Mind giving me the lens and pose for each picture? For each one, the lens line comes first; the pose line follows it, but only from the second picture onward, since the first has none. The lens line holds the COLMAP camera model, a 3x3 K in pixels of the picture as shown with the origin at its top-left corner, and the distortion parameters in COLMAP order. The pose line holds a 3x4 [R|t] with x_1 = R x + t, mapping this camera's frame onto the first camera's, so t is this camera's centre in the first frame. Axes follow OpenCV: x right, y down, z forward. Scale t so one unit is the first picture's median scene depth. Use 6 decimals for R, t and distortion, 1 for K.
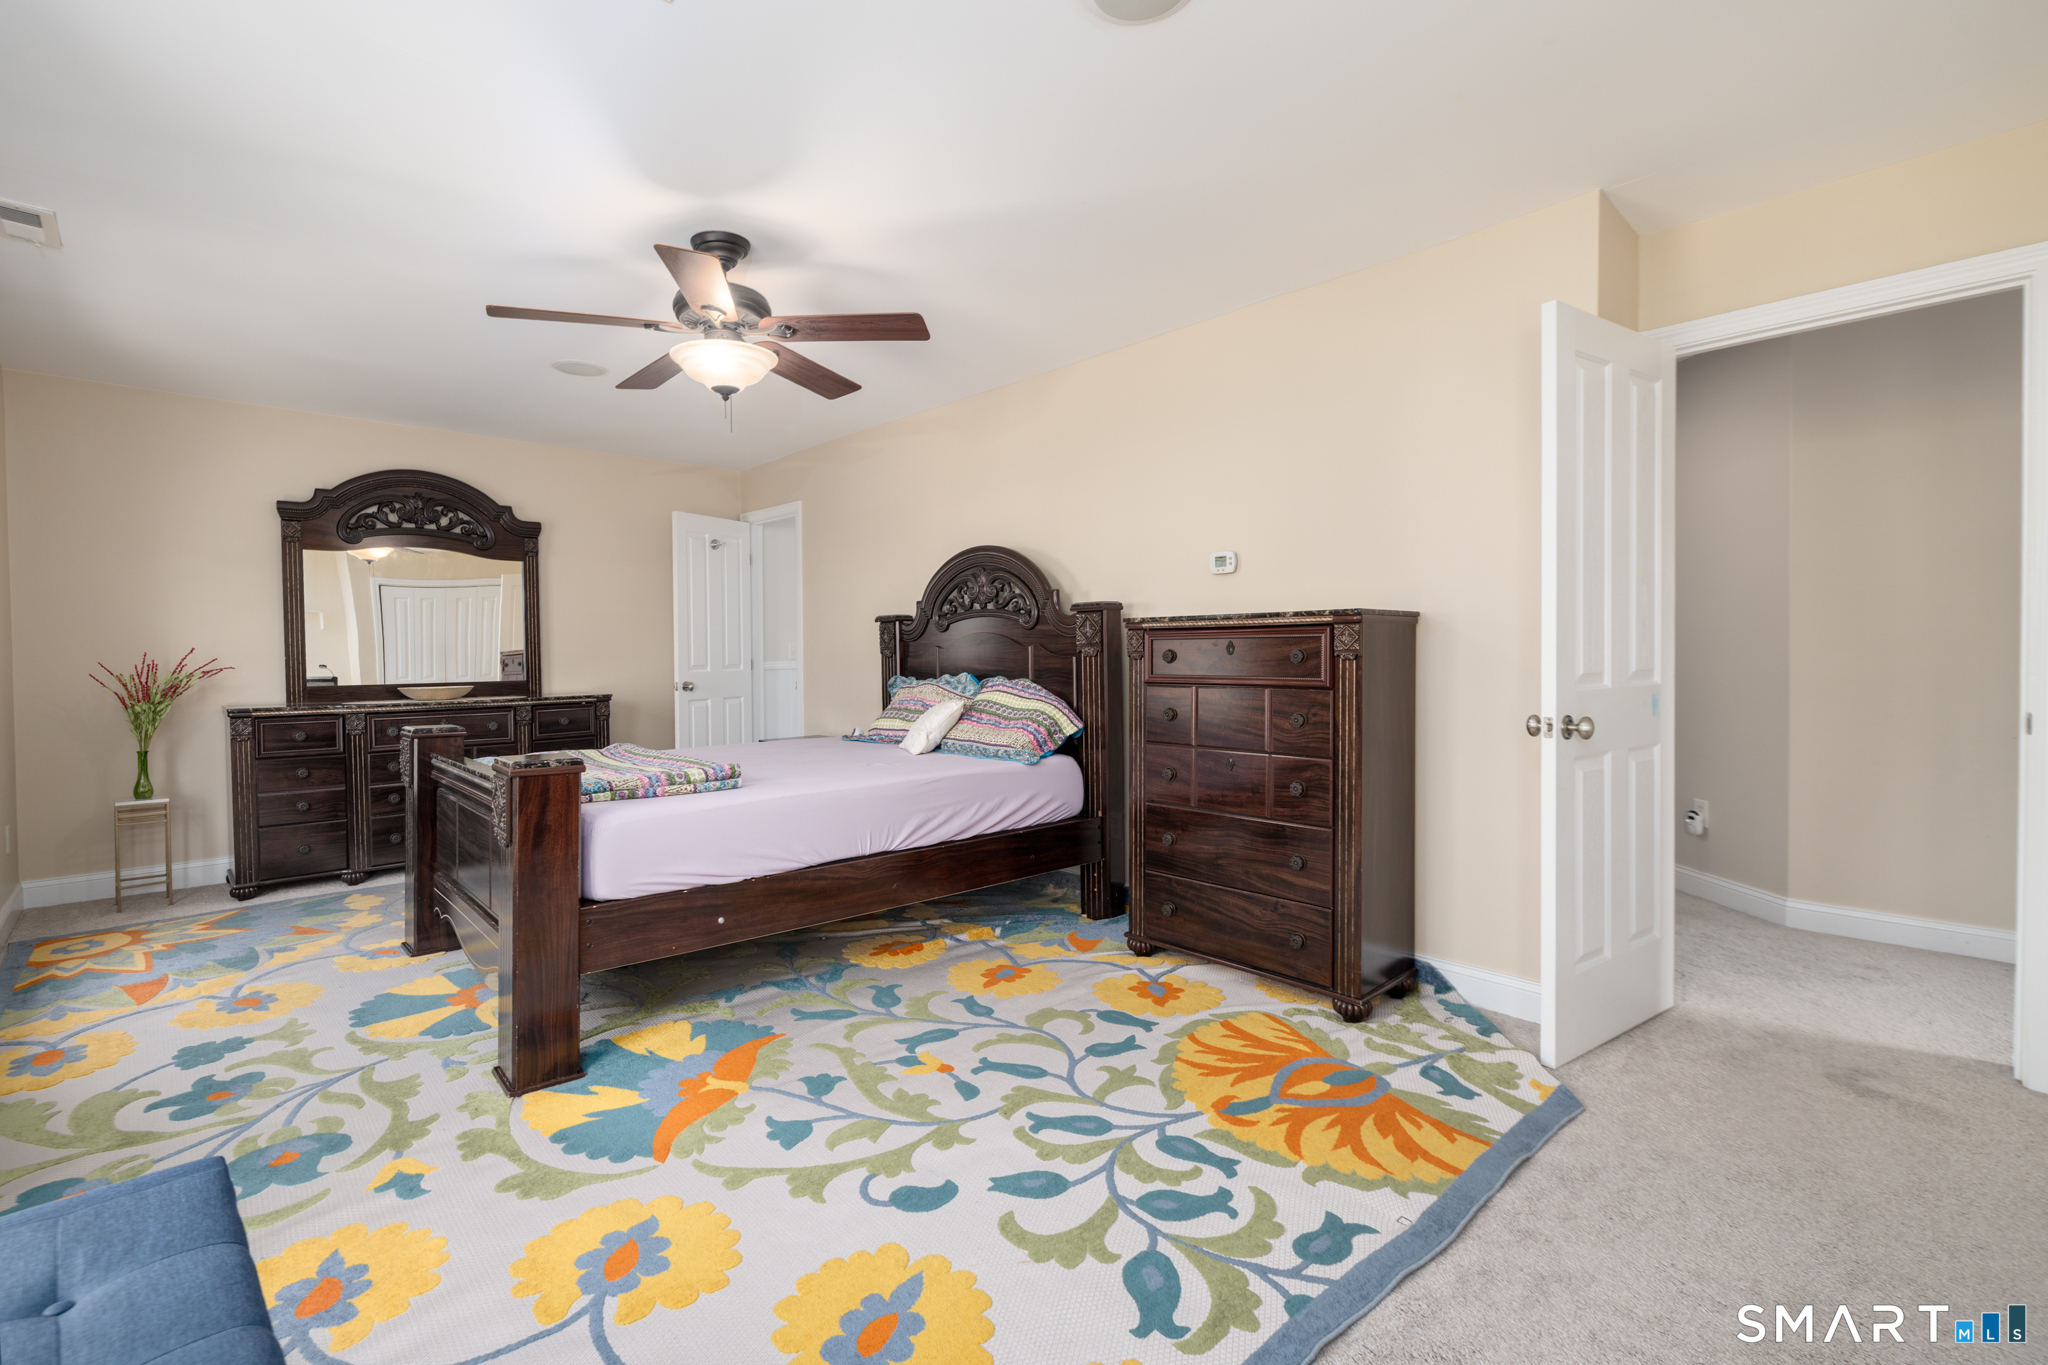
lens RADIAL K [[864.8, 0, 1013.8], [0, 864.8, 653.8], [0, 0, 1]] dist [-0.002590, -0.000071]
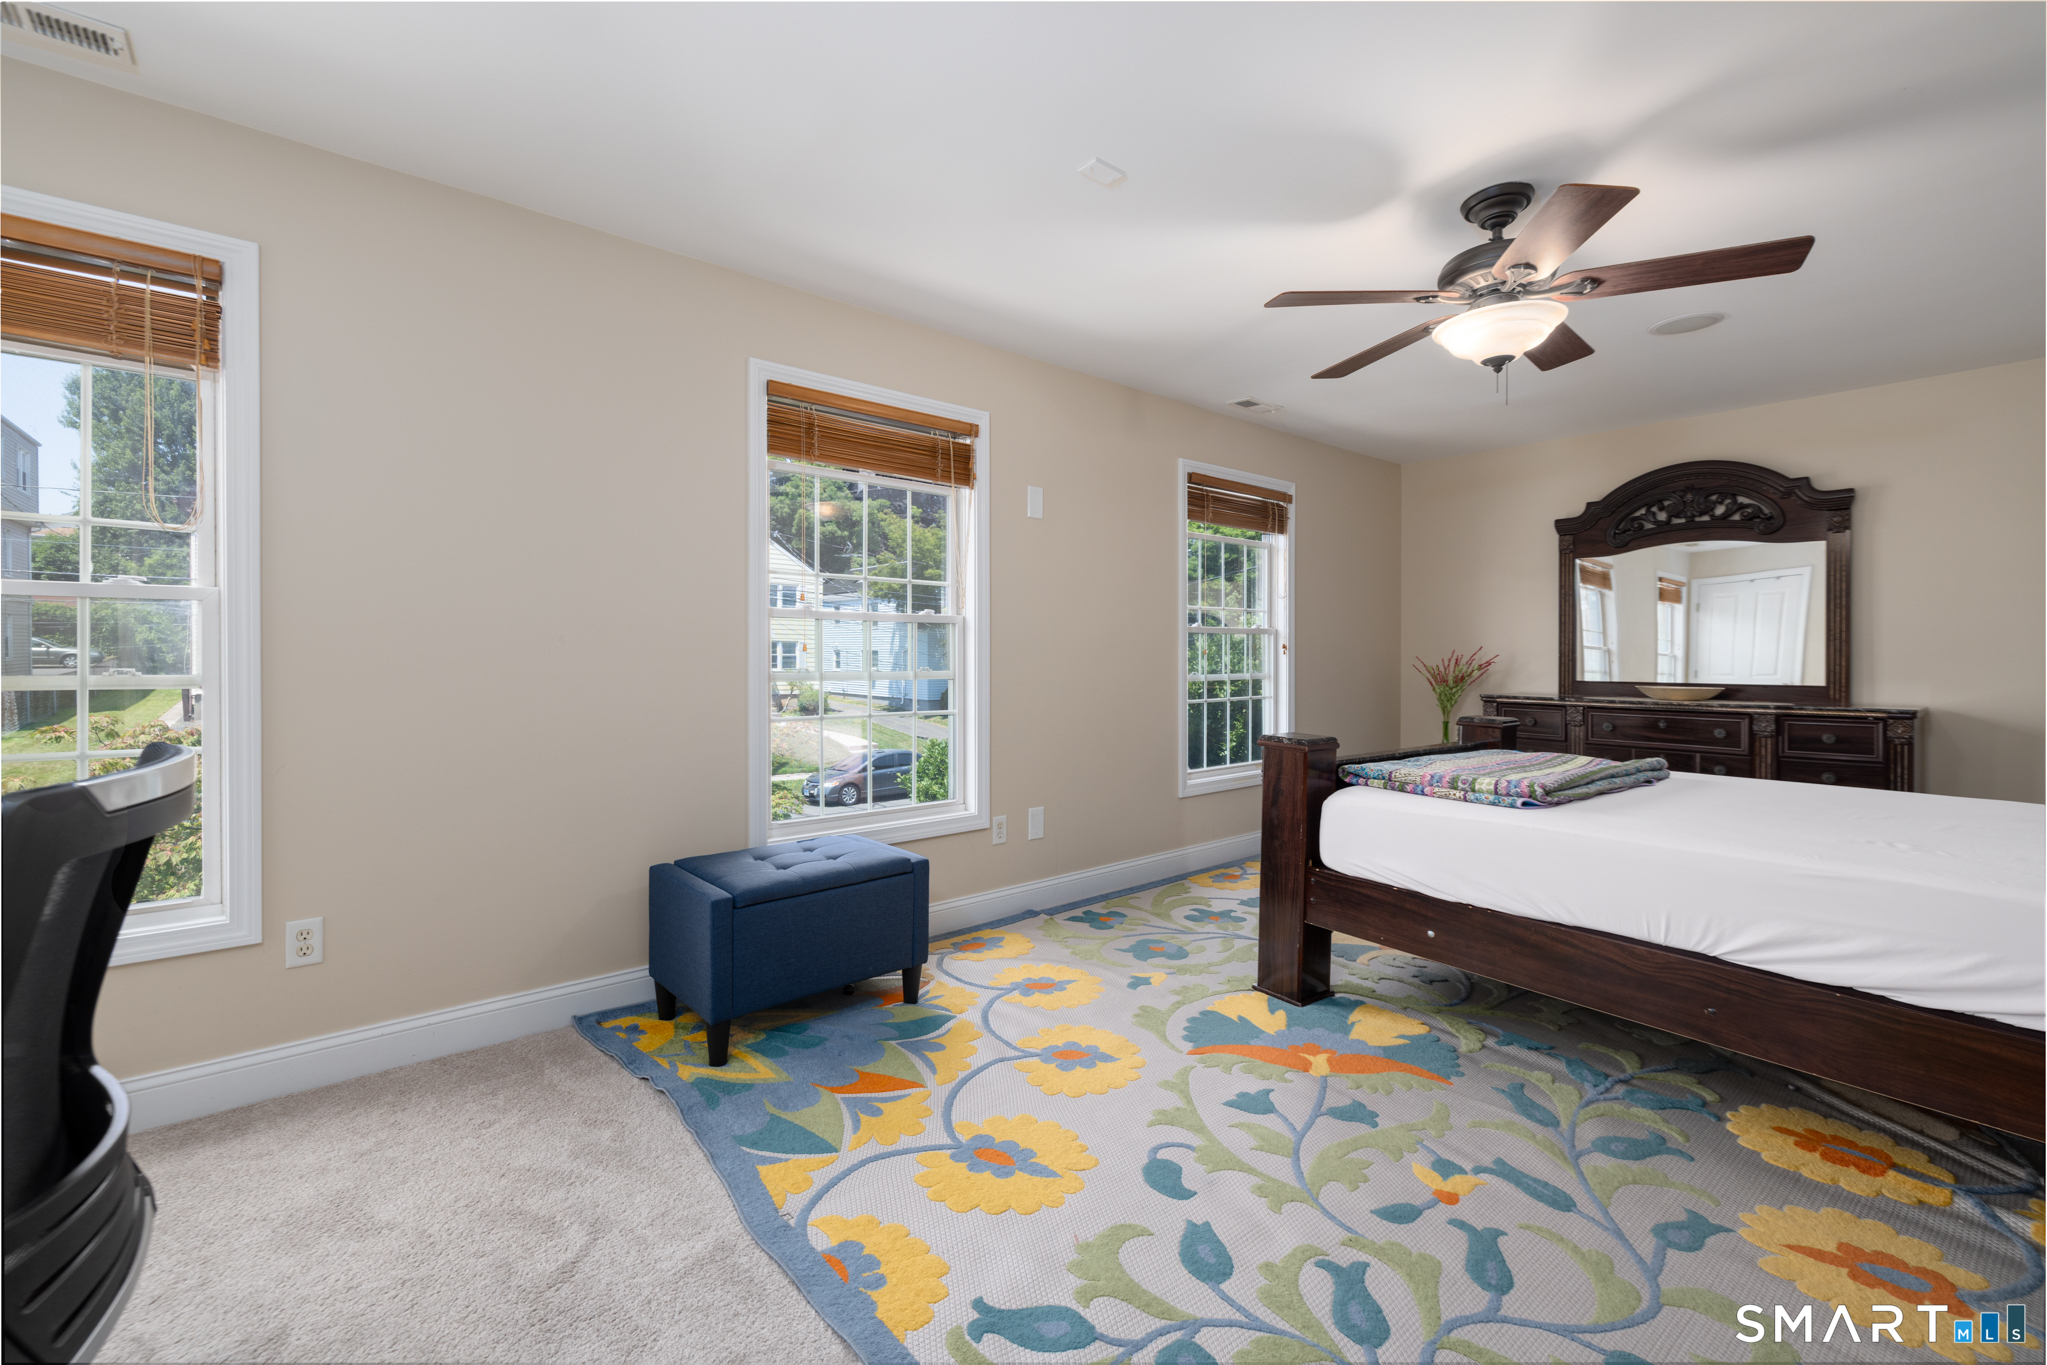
lens RADIAL K [[885.5, 0, 1015.8], [0, 885.5, 641.0], [0, 0, 1]] dist [-0.001737, -0.000009]
pose [[-0.062504, -0.005466, -0.998030, 0.665835], [-0.005500, 0.999972, -0.005132, -0.006630], [0.998030, 0.005168, -0.062532, 0.605955]]
